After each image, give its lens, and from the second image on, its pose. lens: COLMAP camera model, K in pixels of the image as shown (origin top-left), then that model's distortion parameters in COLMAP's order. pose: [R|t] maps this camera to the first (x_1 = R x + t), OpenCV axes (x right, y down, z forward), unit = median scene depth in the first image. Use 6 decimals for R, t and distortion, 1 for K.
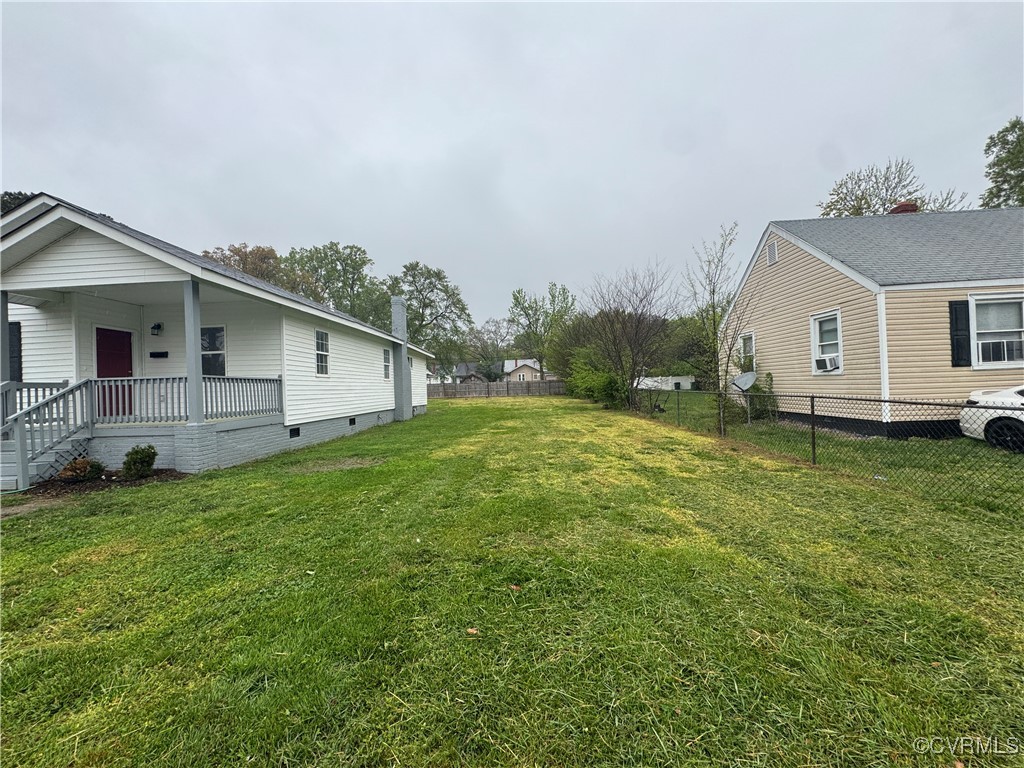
lens RADIAL K [[410.9, 0, 514.1], [0, 410.9, 383.1], [0, 0, 1]] dist [0.000113, -0.000060]
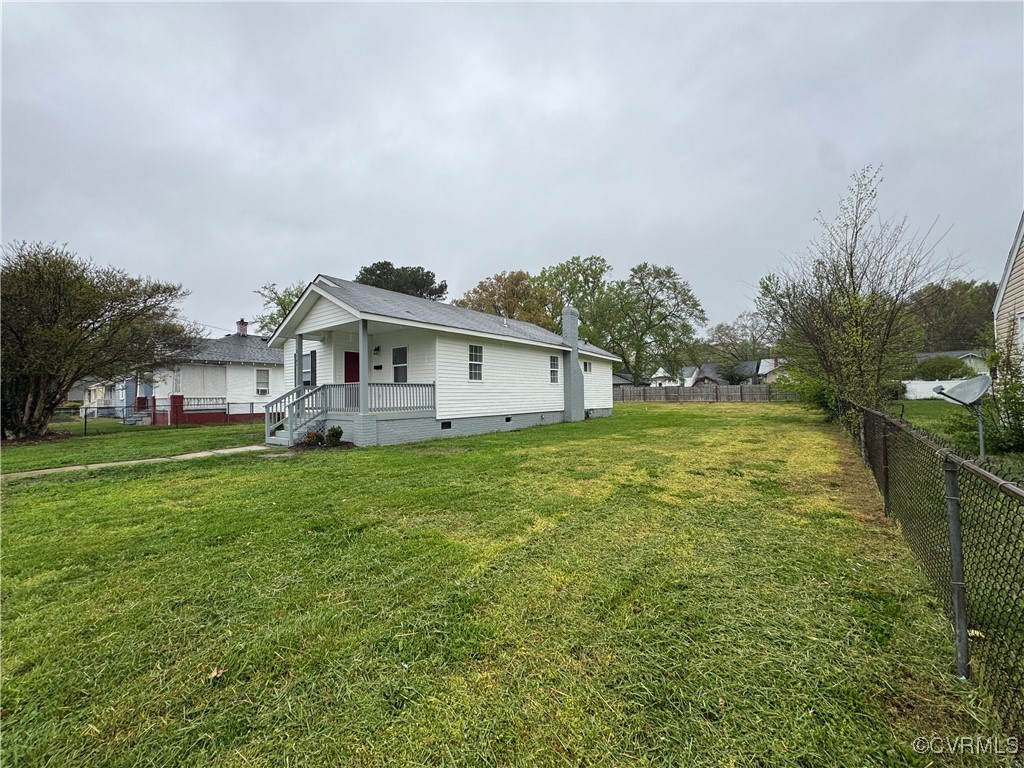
lens RADIAL K [[412.4, 0, 512.0], [0, 412.4, 384.0], [0, 0, 1]] dist [-0.000855, -0.000051]
pose [[0.814290, 0.004518, -0.580440, 0.408440], [-0.006073, 0.999981, -0.000736, -0.010455], [0.580426, 0.004124, 0.814302, 0.061771]]
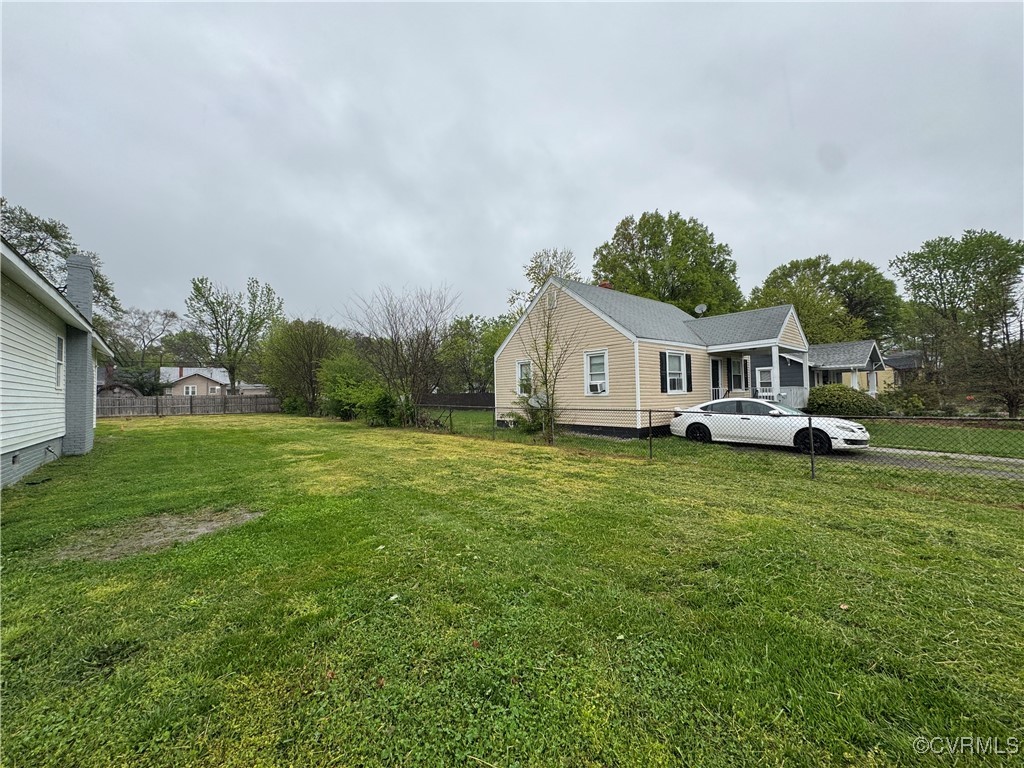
lens RADIAL K [[410.9, 0, 514.1], [0, 410.9, 383.1], [0, 0, 1]] dist [0.000113, -0.000060]
pose [[0.738350, 0.043244, 0.673030, -0.376499], [-0.013886, 0.998705, -0.048936, 0.008795], [-0.674275, 0.026786, 0.737994, 0.170173]]
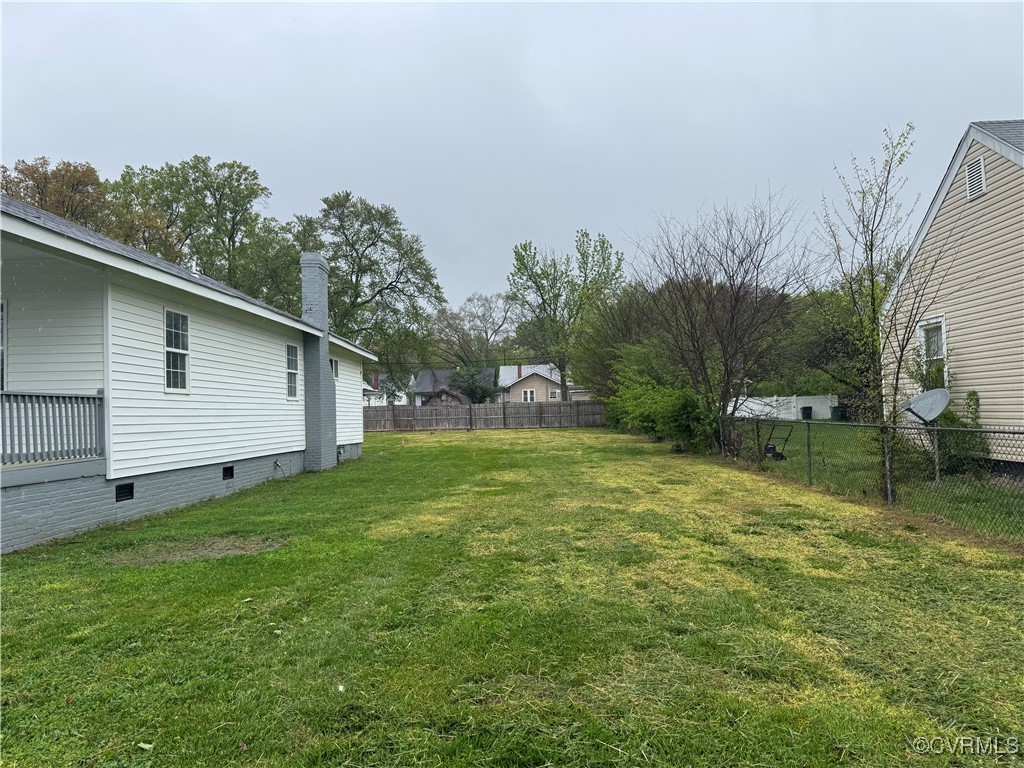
lens RADIAL K [[714.9, 0, 510.6], [0, 714.9, 392.1], [0, 0, 1]] dist [0.102745, -0.123438]
pose [[0.999957, 0.006022, -0.007075, 0.000083], [-0.006157, 0.999796, -0.019262, 0.000066], [0.006958, 0.019305, 0.999789, 0.005167]]
